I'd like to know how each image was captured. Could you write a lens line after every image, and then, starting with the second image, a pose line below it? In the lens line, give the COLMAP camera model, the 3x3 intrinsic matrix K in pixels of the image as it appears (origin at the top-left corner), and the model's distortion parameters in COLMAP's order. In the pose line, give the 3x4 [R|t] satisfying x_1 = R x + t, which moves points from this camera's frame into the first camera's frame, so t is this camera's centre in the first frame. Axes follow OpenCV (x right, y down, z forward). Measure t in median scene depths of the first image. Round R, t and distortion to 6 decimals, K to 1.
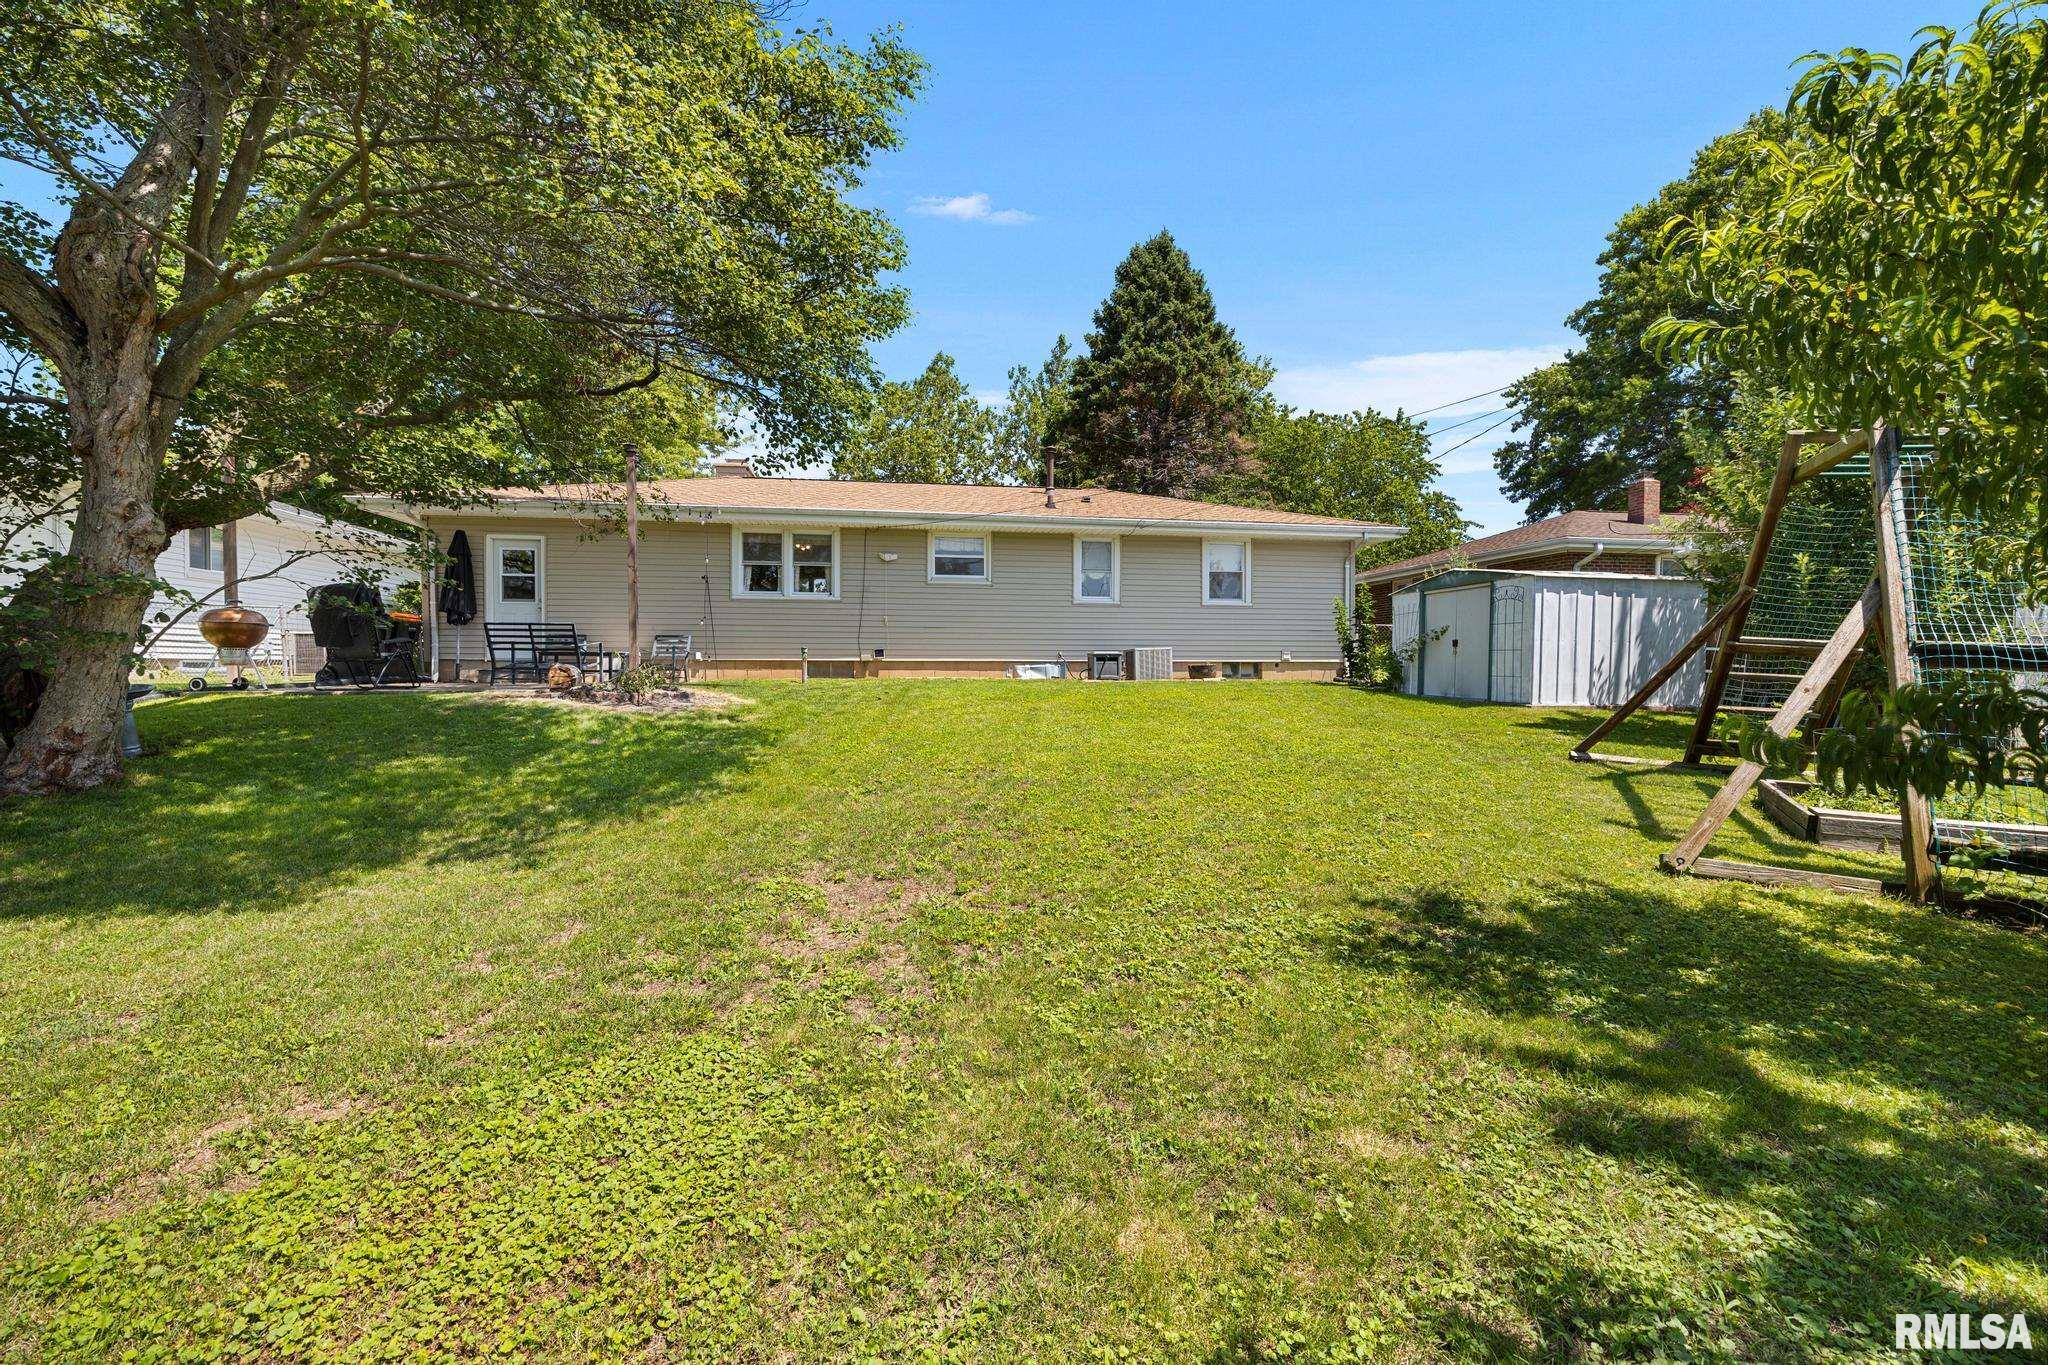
lens RADIAL K [[837.4, 0, 1019.6], [0, 837.4, 653.7], [0, 0, 1]] dist [-0.001265, -0.000112]
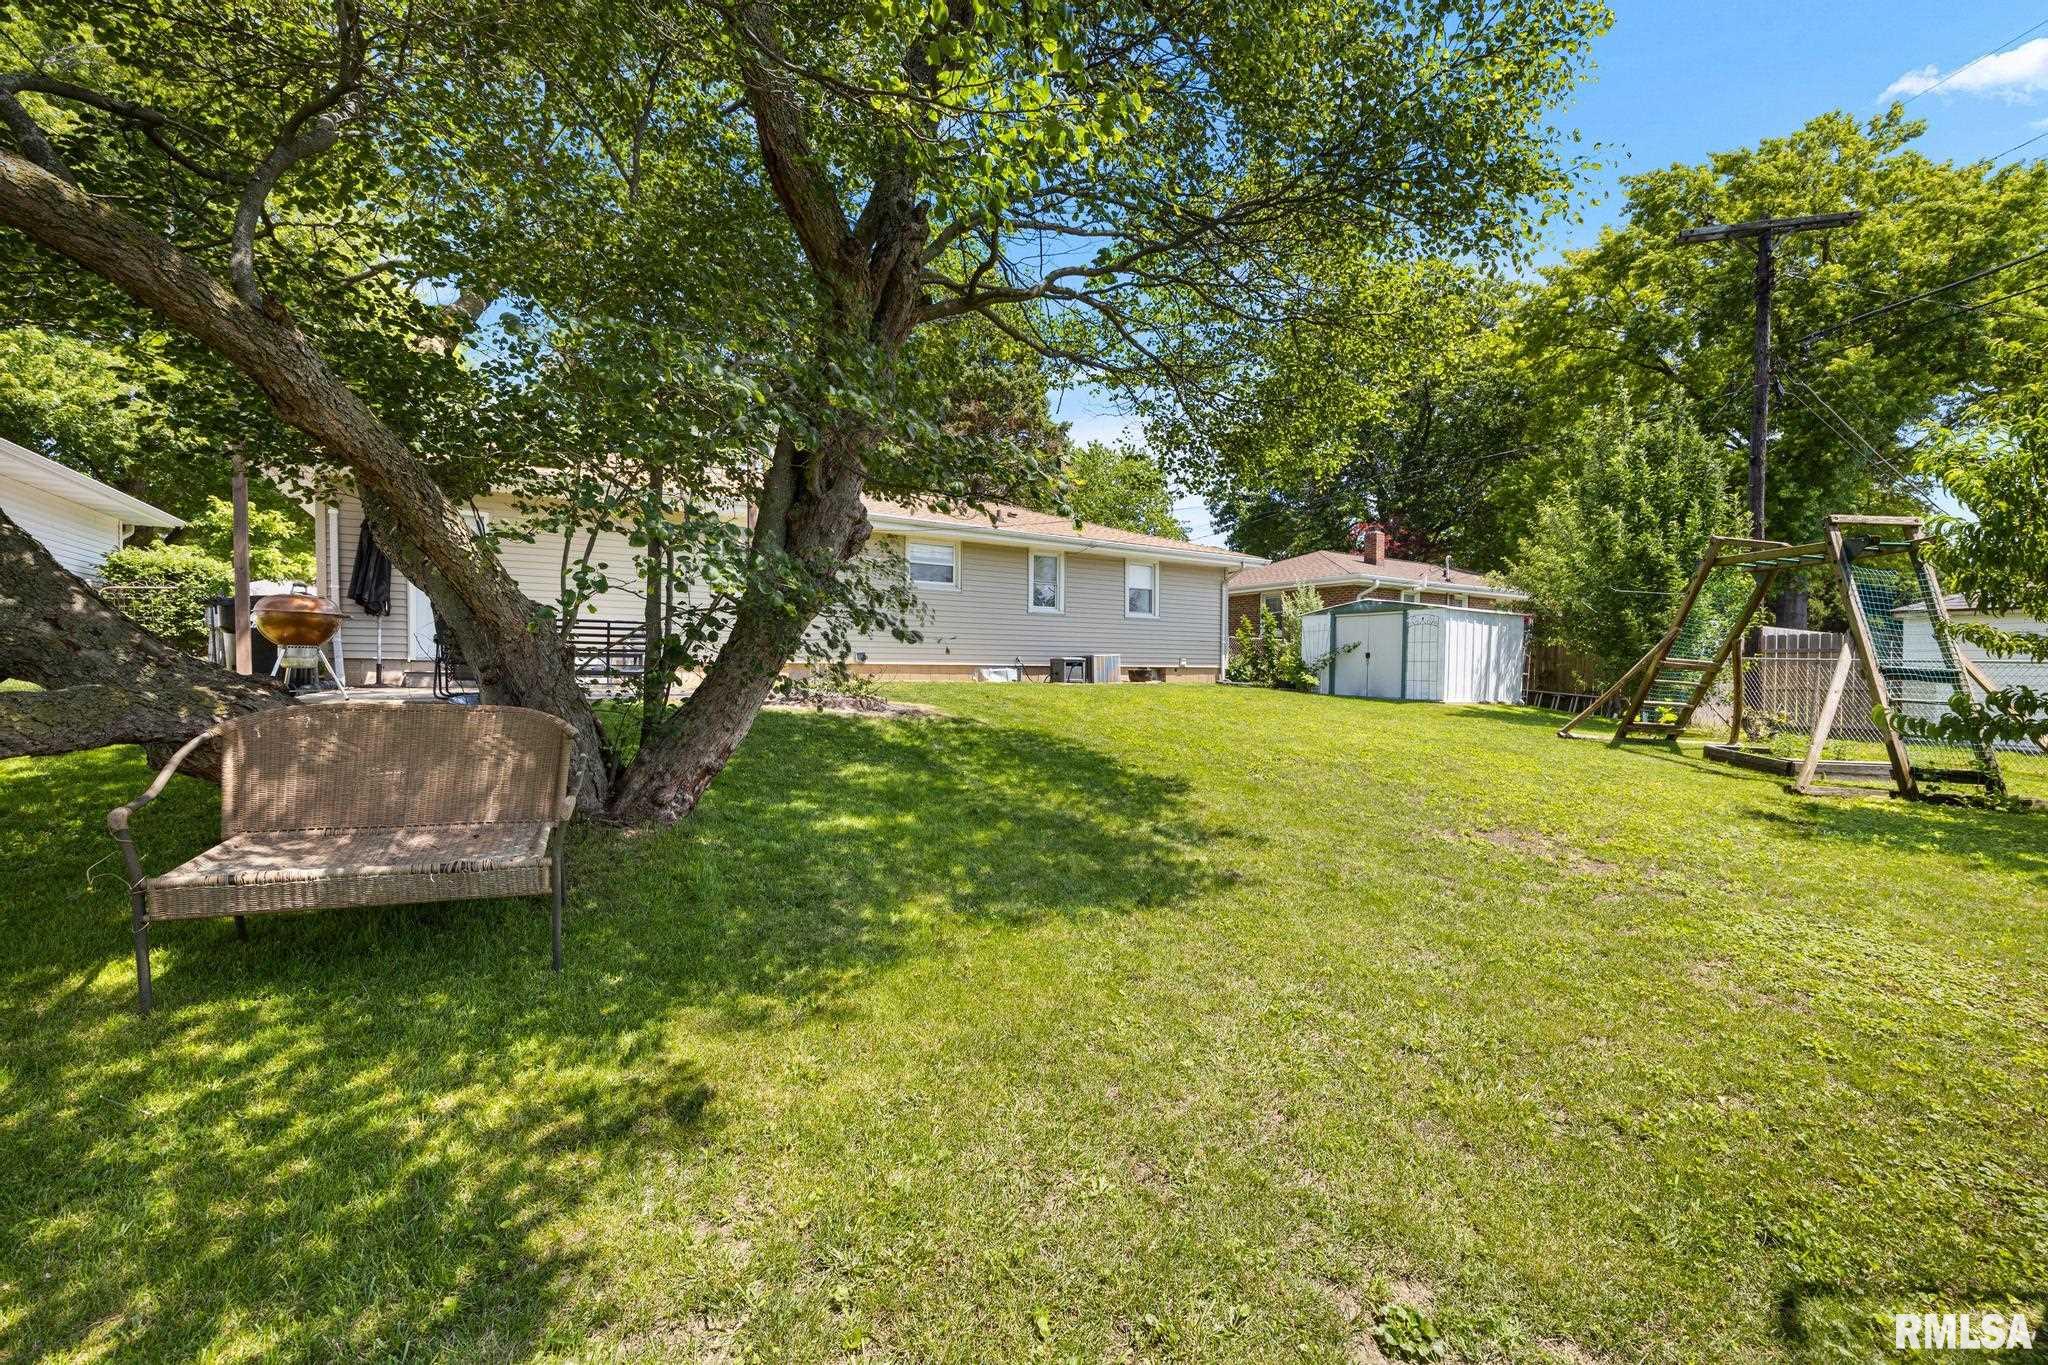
lens RADIAL K [[837.4, 0, 1019.6], [0, 837.4, 653.7], [0, 0, 1]] dist [-0.001265, -0.000112]
pose [[0.914624, 0.013025, 0.404095, -0.391377], [-0.013113, 0.999911, -0.002549, -0.003635], [-0.404093, -0.002968, 0.914713, 0.012420]]
